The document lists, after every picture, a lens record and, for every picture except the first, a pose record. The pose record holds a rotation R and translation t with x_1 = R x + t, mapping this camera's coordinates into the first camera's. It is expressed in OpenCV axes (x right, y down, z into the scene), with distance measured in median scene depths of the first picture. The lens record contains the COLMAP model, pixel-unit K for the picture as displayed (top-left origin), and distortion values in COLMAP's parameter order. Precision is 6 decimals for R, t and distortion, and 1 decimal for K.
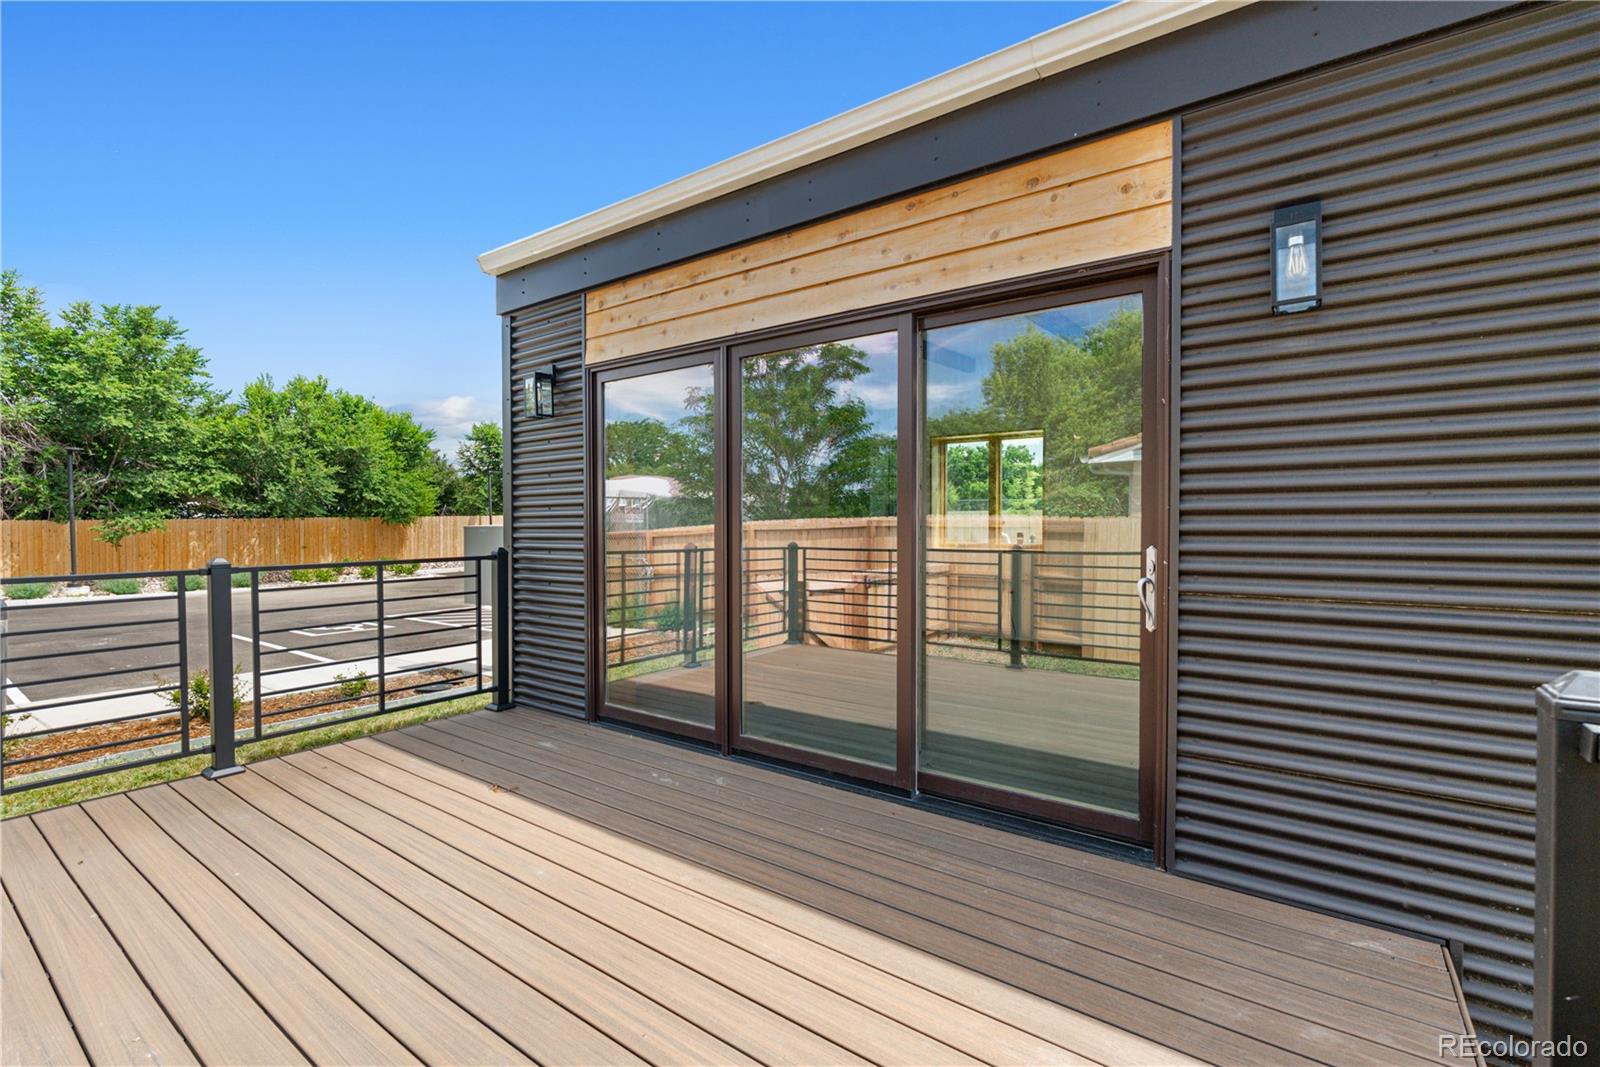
lens RADIAL K [[705.9, 0, 798.6], [0, 705.9, 531.4], [0, 0, 1]] dist [-0.007873, 0.002838]
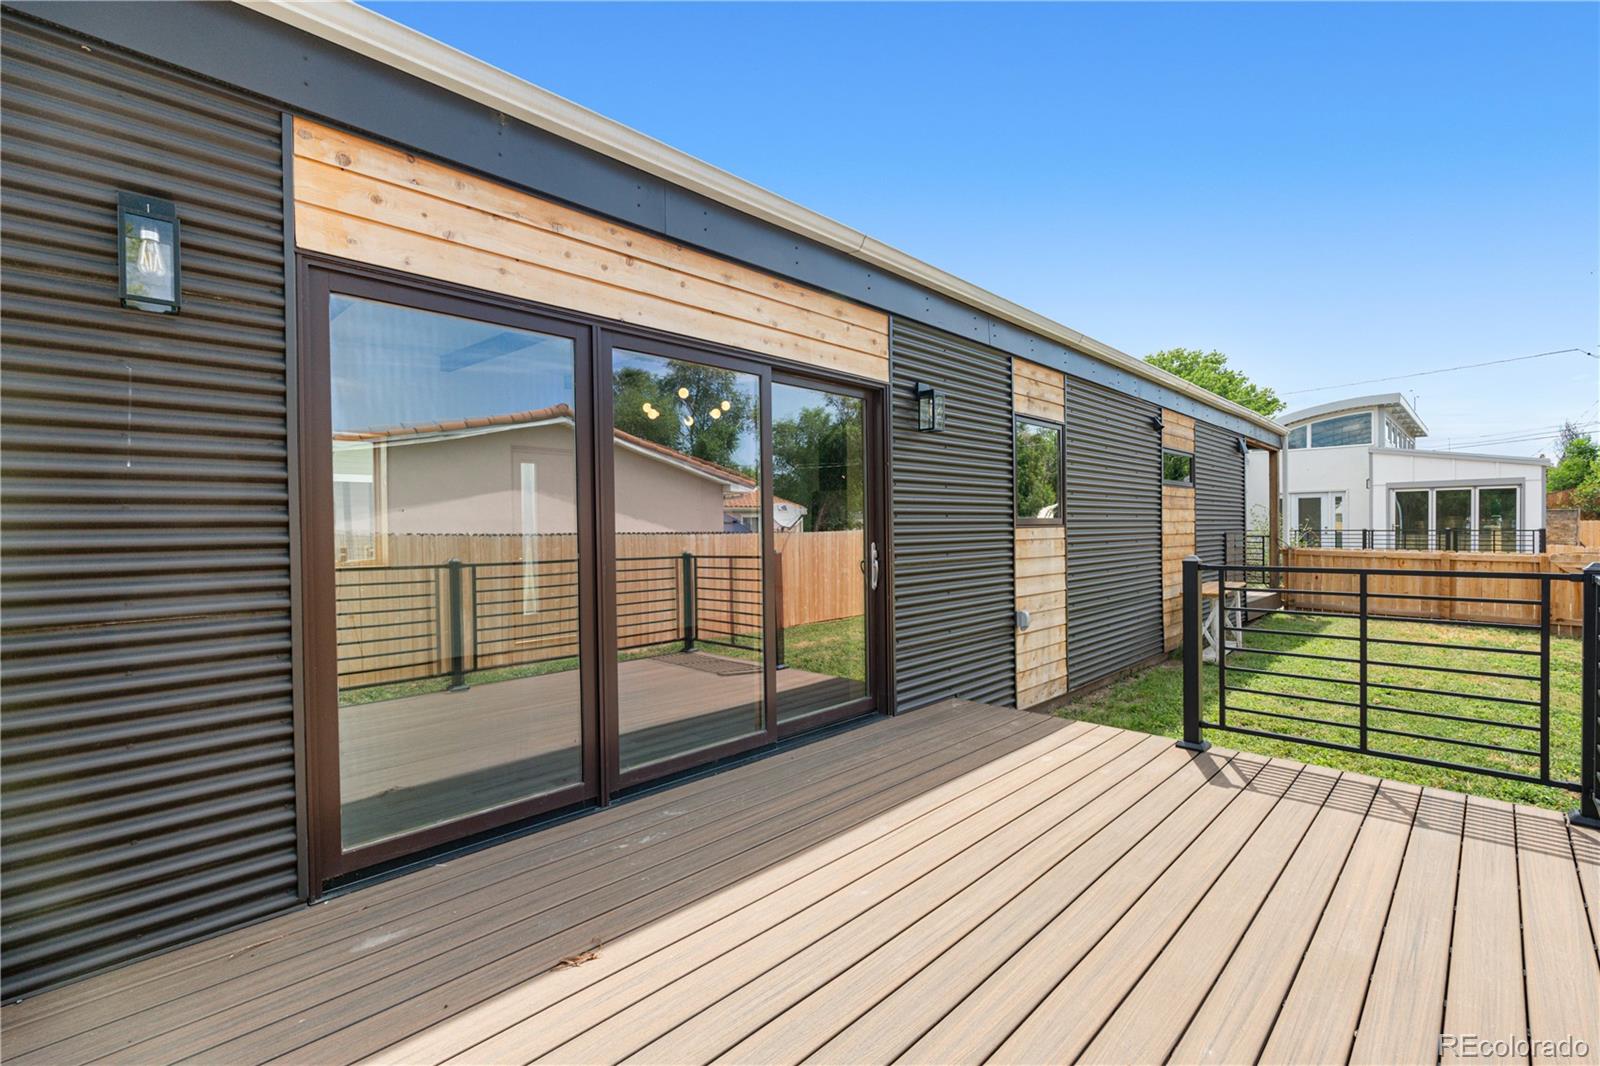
lens RADIAL K [[705.9, 0, 782.7], [0, 705.9, 536.6], [0, 0, 1]] dist [-0.007873, 0.002838]
pose [[0.169226, -0.008902, 0.985537, -0.929378], [0.025946, 0.999653, 0.004575, -0.006590], [-0.985236, 0.024797, 0.169398, 0.652253]]
